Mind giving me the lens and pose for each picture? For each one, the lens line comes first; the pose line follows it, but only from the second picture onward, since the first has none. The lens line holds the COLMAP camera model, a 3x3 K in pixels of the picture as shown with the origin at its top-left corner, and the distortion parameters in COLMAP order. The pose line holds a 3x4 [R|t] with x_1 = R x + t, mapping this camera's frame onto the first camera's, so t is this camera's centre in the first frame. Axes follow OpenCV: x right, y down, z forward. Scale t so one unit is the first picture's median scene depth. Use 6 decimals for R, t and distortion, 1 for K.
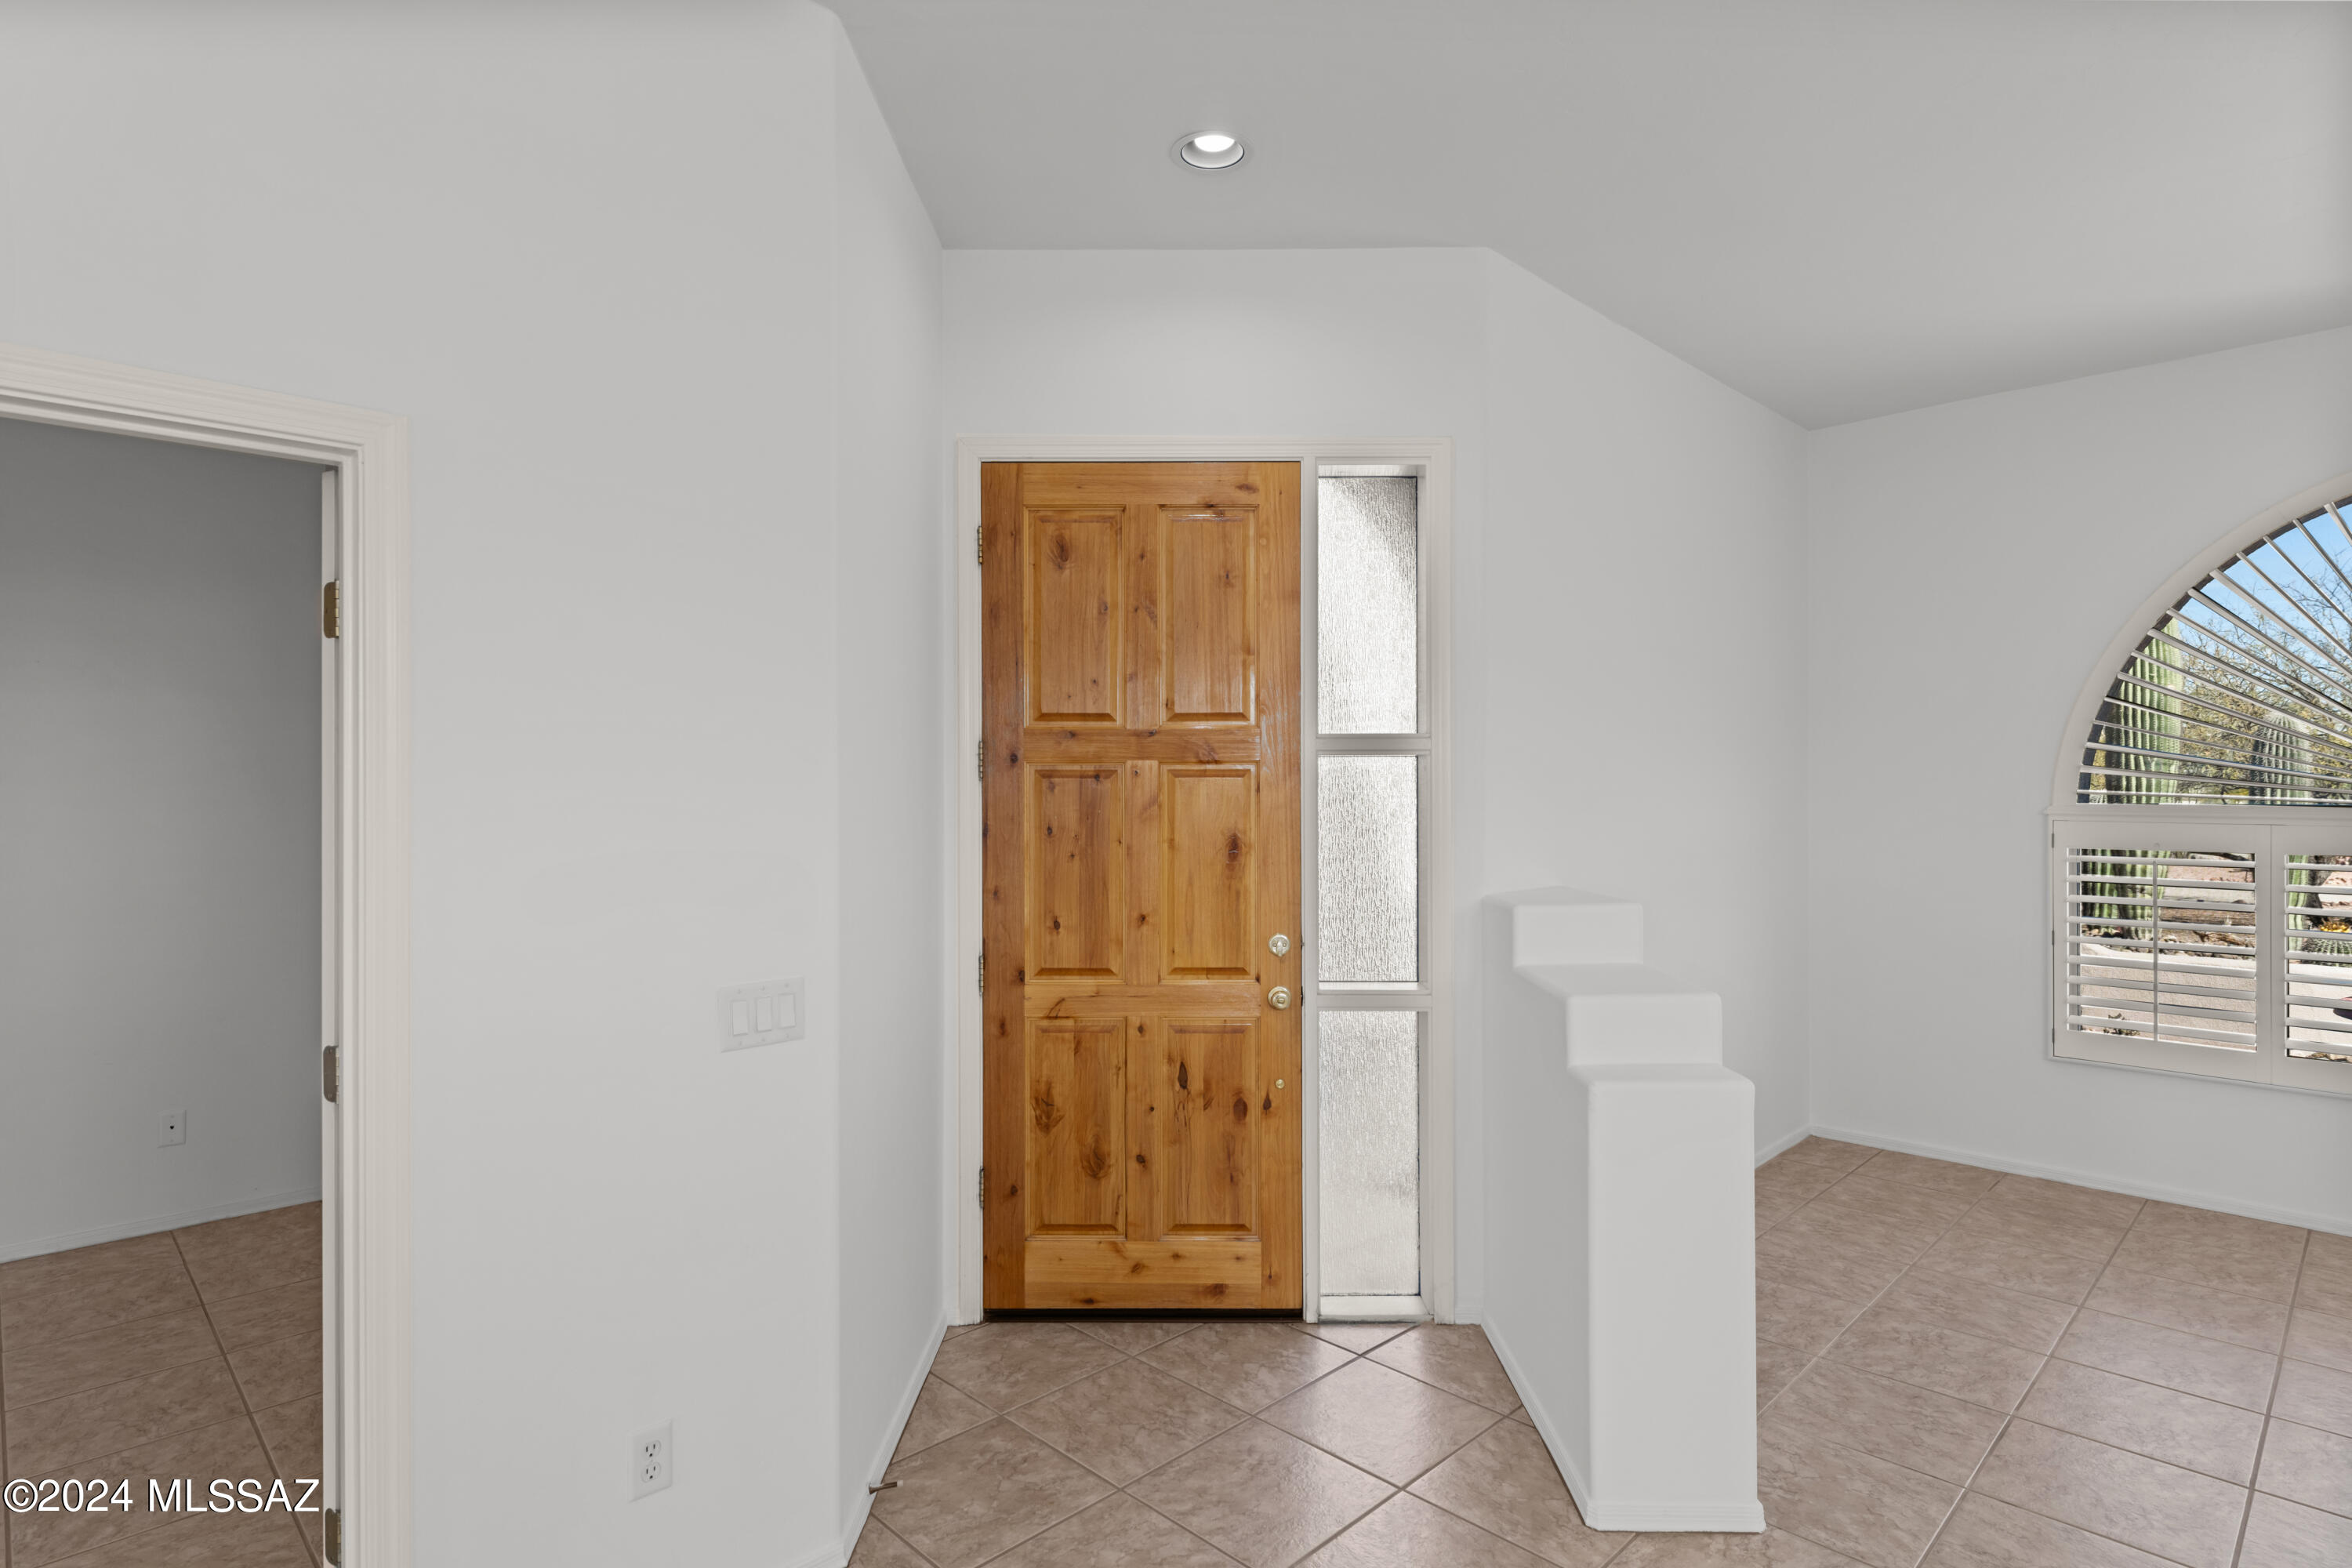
lens RADIAL K [[1221.6, 0, 1176.5], [0, 1221.6, 796.3], [0, 0, 1]] dist [-0.003881, 0.000323]
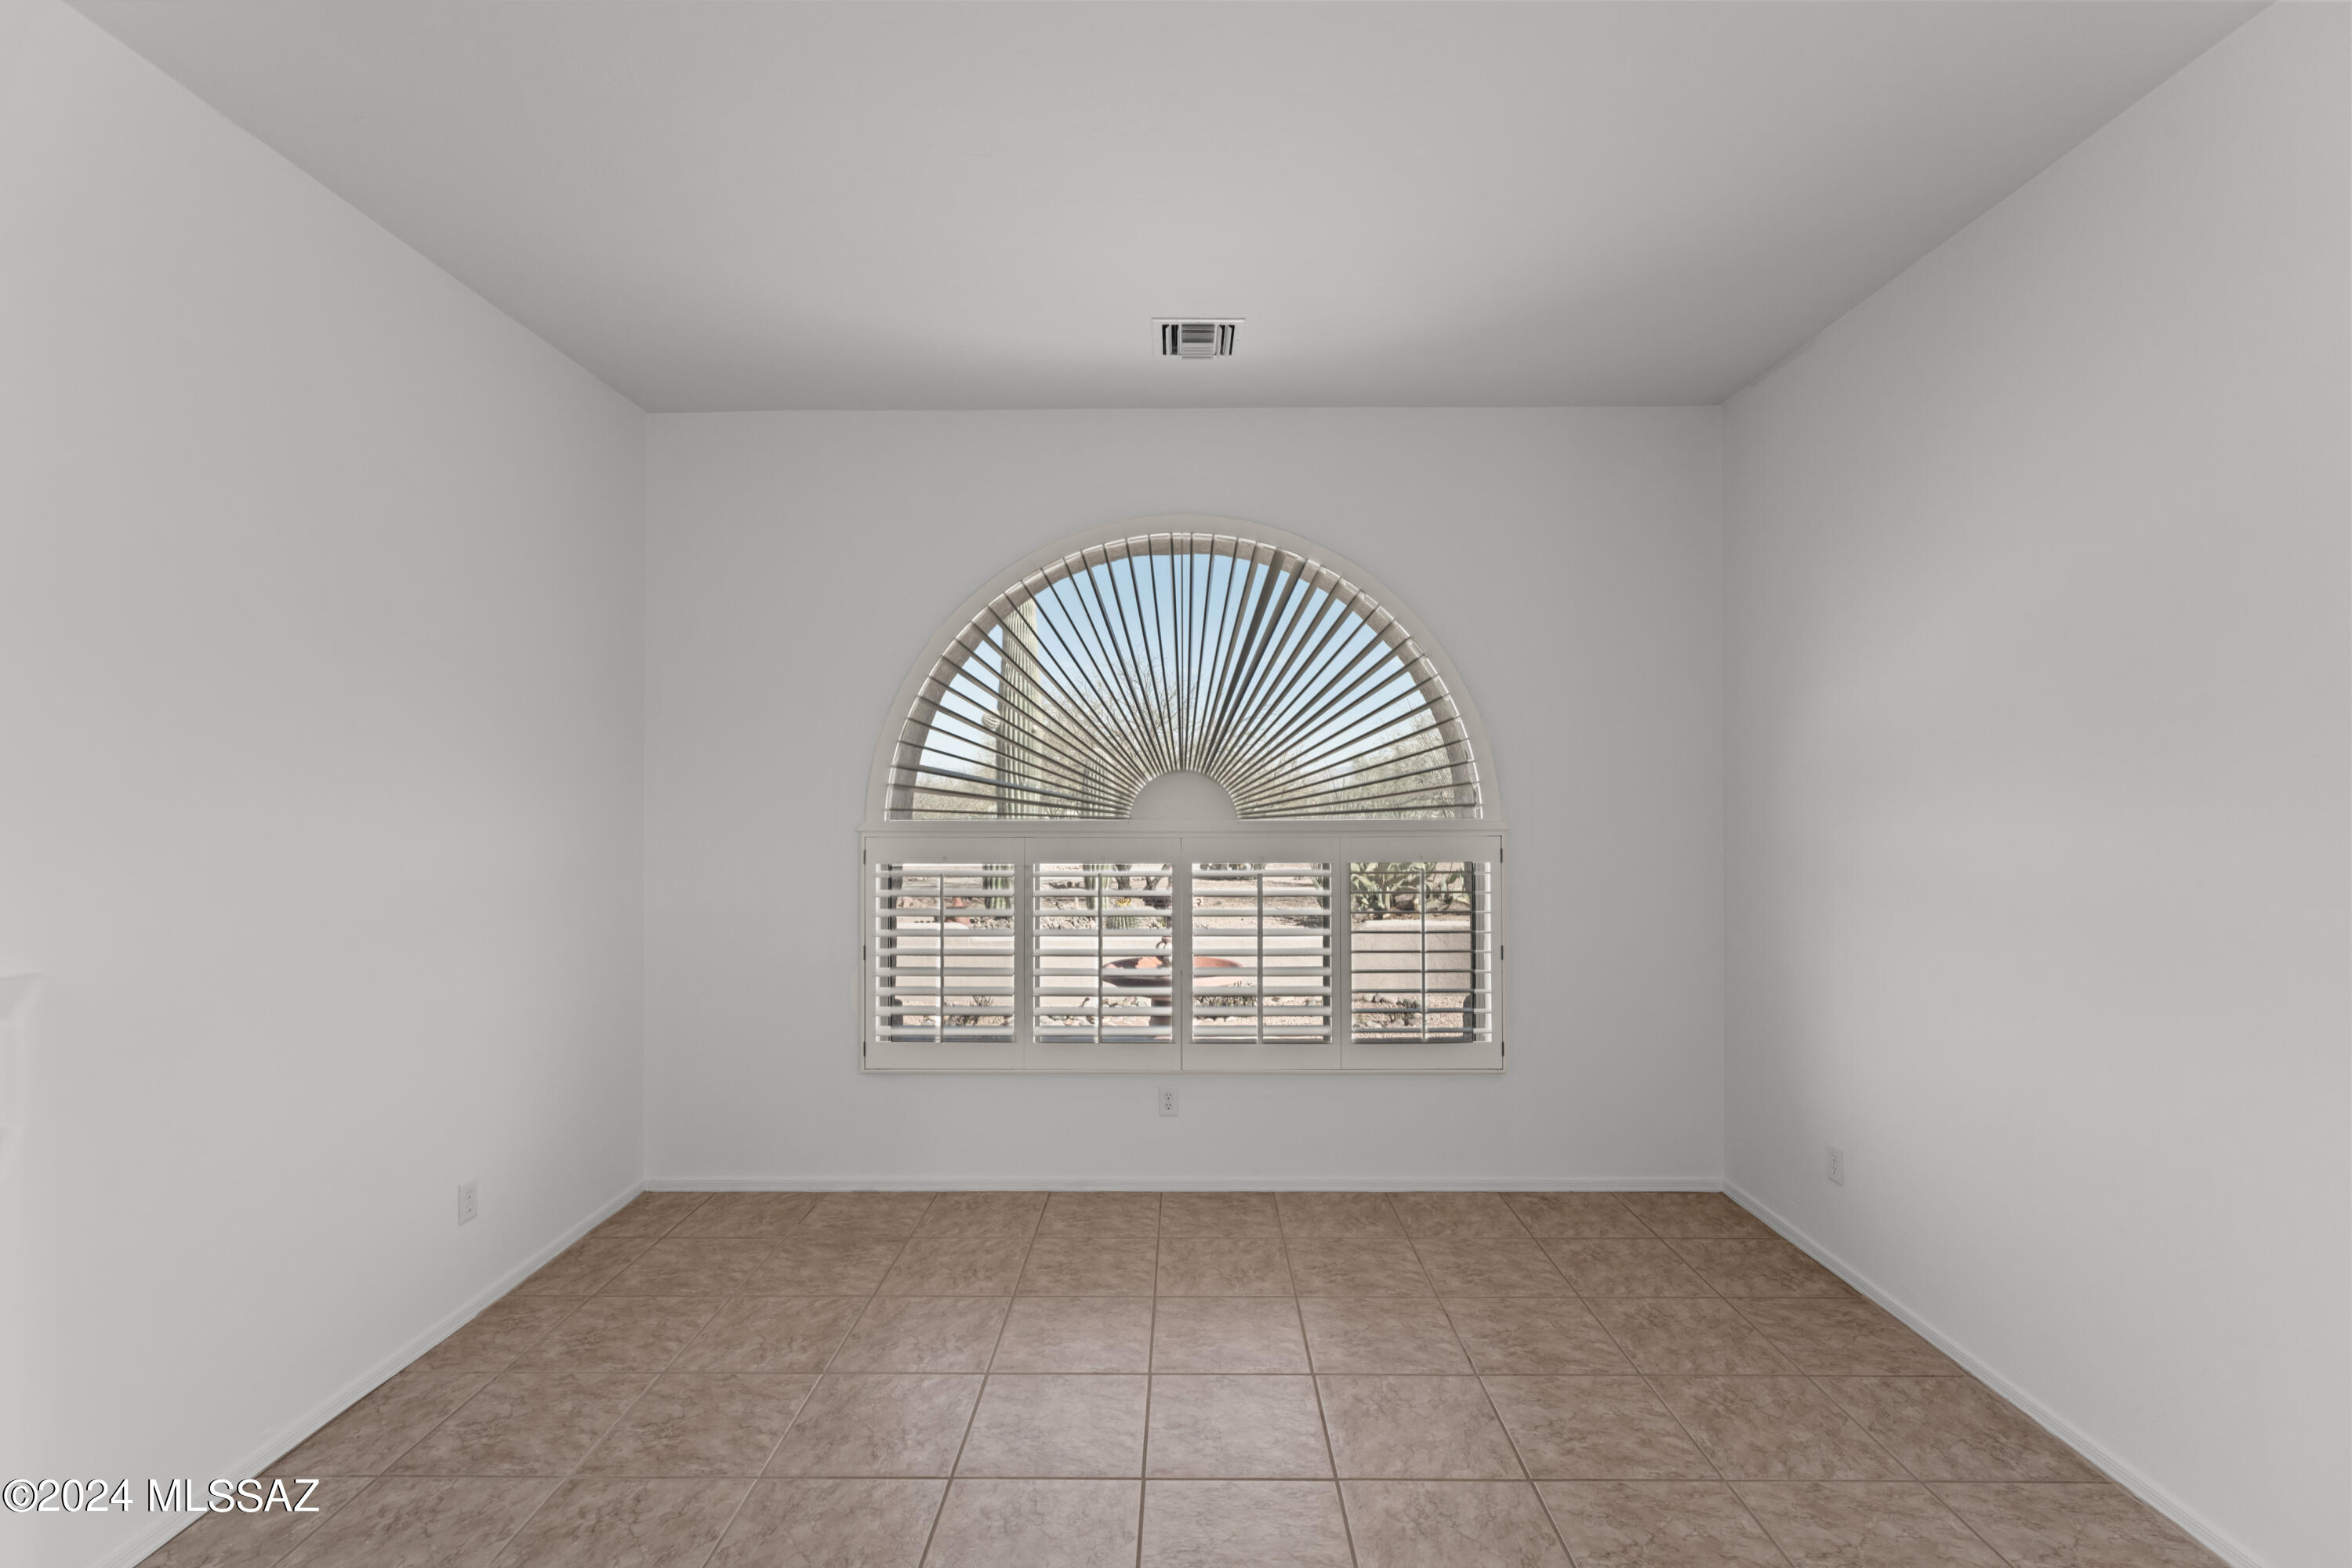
lens RADIAL K [[1059.2, 0, 1177.7], [0, 1059.2, 780.9], [0, 0, 1]] dist [0.008732, 0.000022]
pose [[0.703488, 0.015509, 0.710538, 0.360595], [0.008753, 0.999497, -0.030482, 0.001784], [-0.710653, 0.027663, 0.702999, 0.243471]]
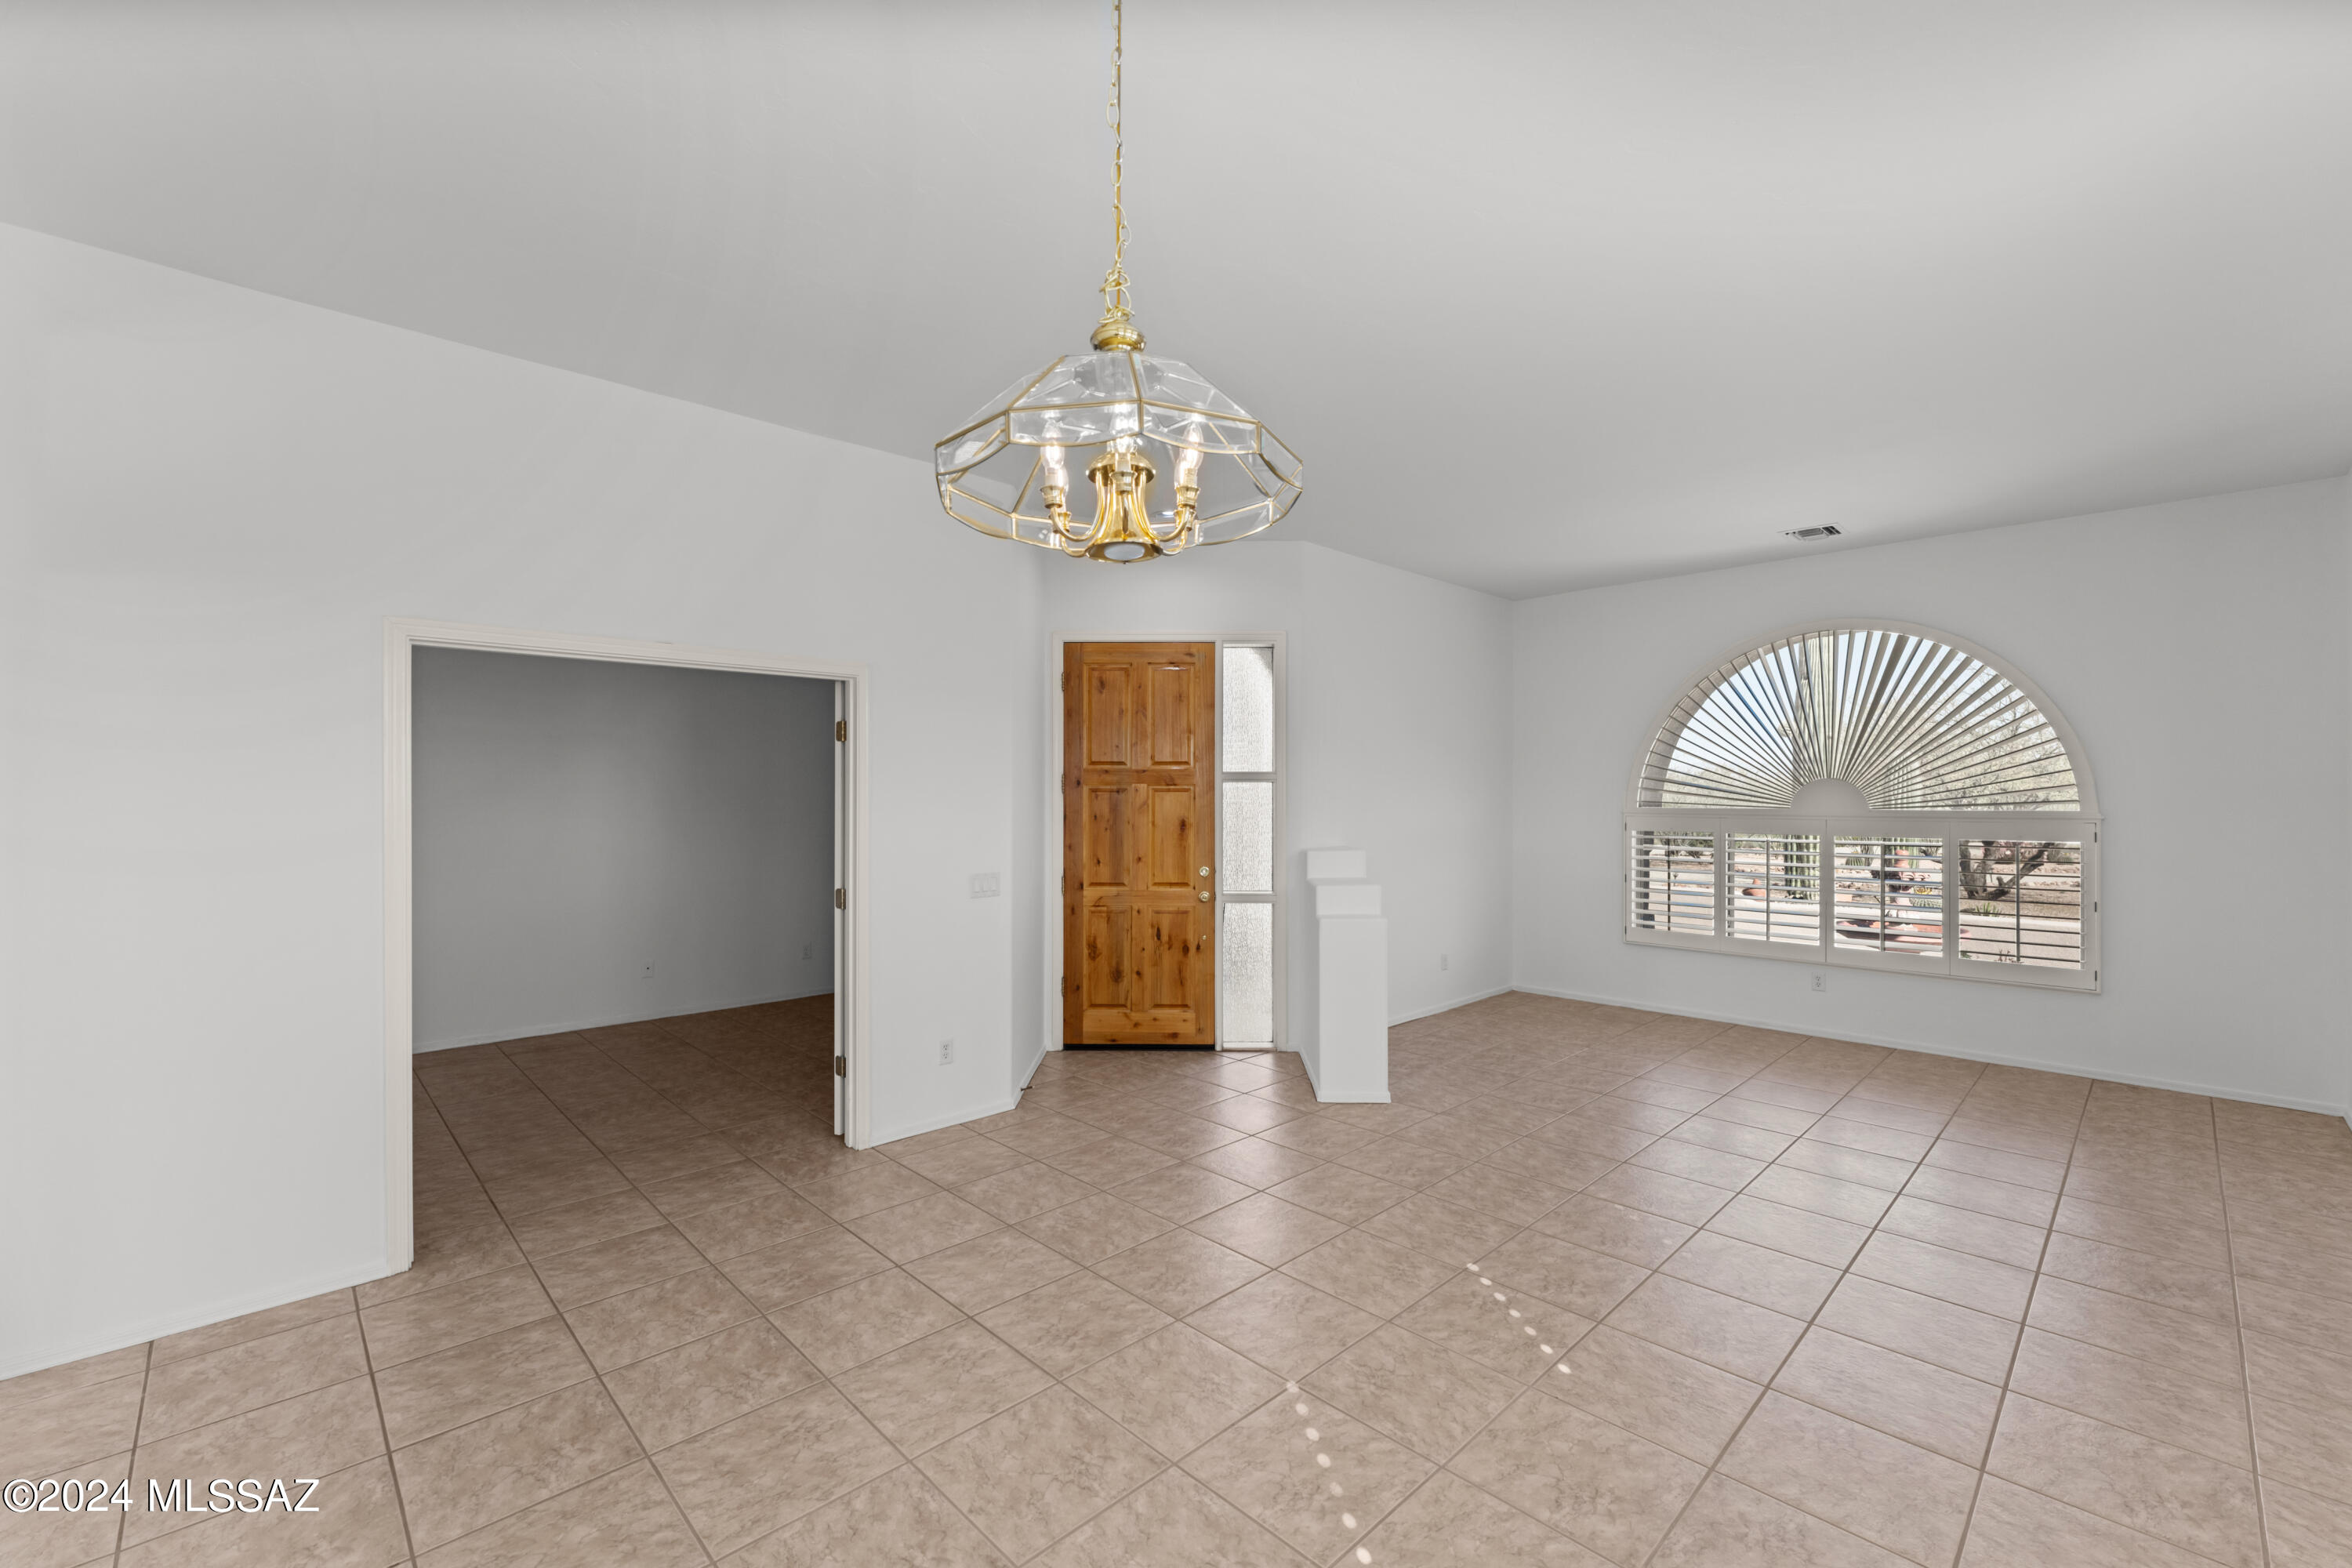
lens RADIAL K [[950.7, 0, 1183.2], [0, 950.7, 804.0], [0, 0, 1]] dist [0.002967, 0.000030]
pose [[0.999990, 0.003409, -0.002868, 0.051616], [-0.003416, 0.999991, -0.002528, 0.009081], [0.002860, 0.002538, 0.999993, -0.637954]]
